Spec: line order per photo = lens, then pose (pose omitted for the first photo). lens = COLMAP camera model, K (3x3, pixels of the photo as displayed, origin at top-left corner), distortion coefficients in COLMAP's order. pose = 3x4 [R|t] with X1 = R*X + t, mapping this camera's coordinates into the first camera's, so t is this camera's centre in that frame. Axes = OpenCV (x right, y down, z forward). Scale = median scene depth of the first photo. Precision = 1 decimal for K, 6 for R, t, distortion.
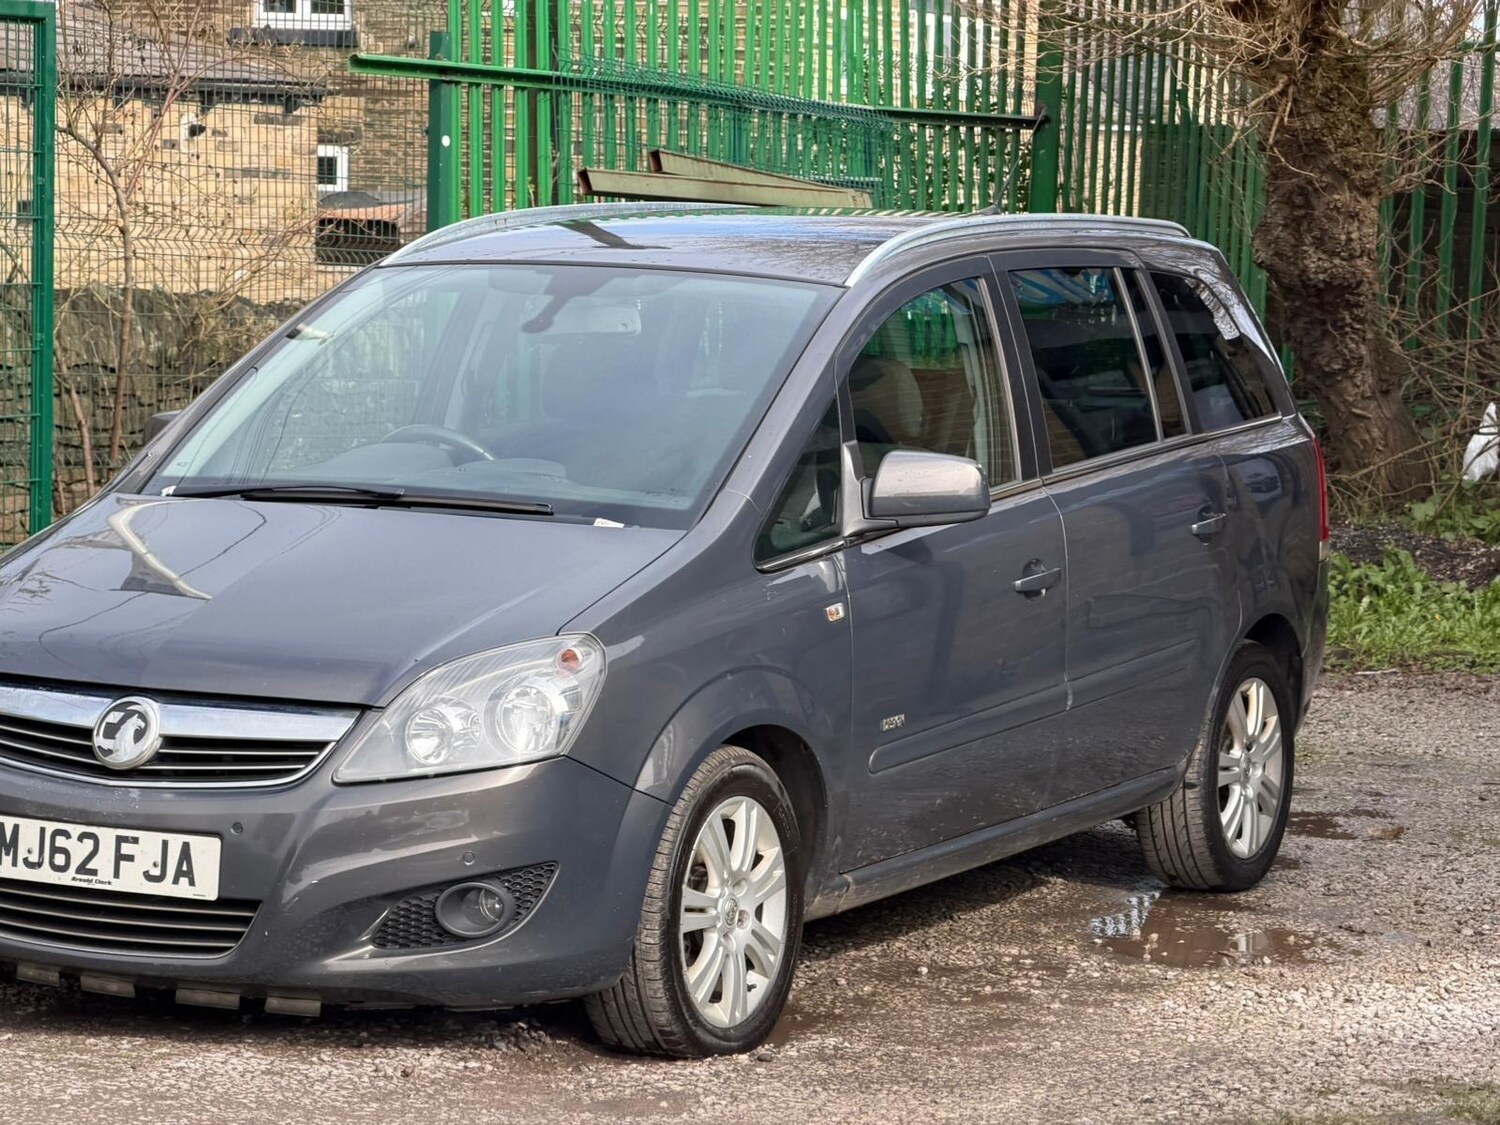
lens RADIAL K [[4245.8, 0, 653.0], [0, 4245.8, 510.1], [0, 0, 1]] dist [0.388550, 1.929180]
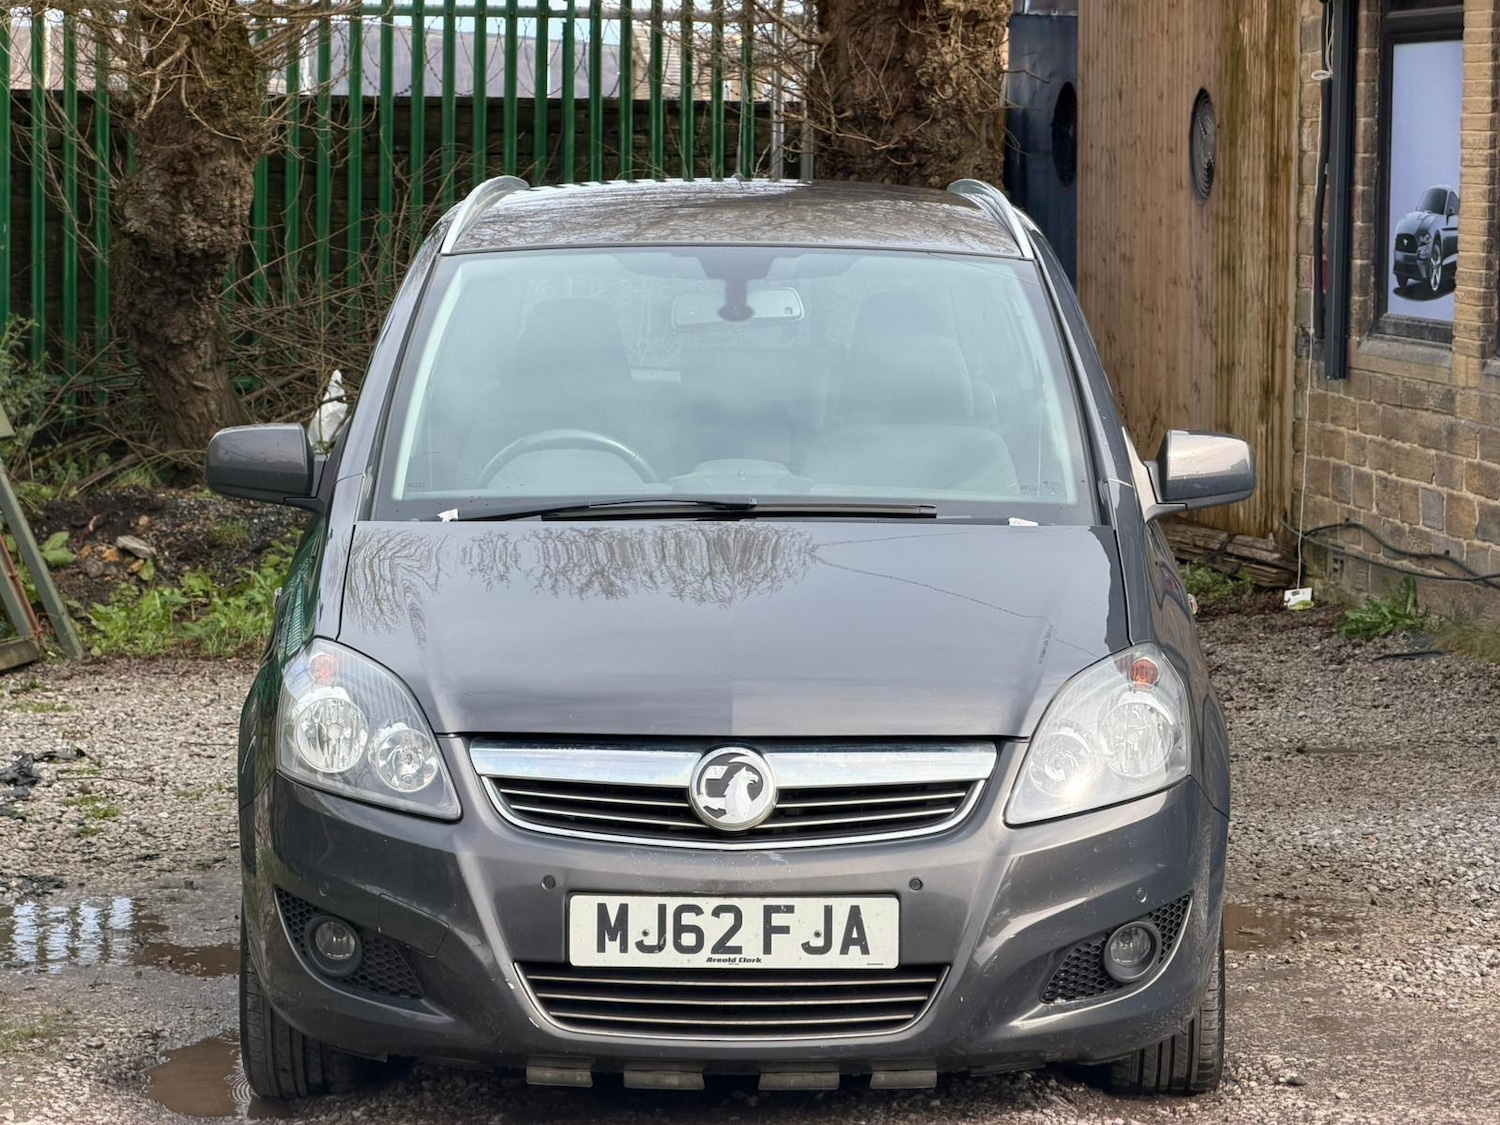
lens RADIAL K [[4376.0, 0, 665.3], [0, 4376.0, 502.0], [0, 0, 1]] dist [0.353981, -1.220485]
pose [[0.886930, -0.055516, 0.458555, -0.457939], [0.053221, 0.998422, 0.017937, -0.020005], [-0.458827, 0.008496, 0.888485, 0.172269]]
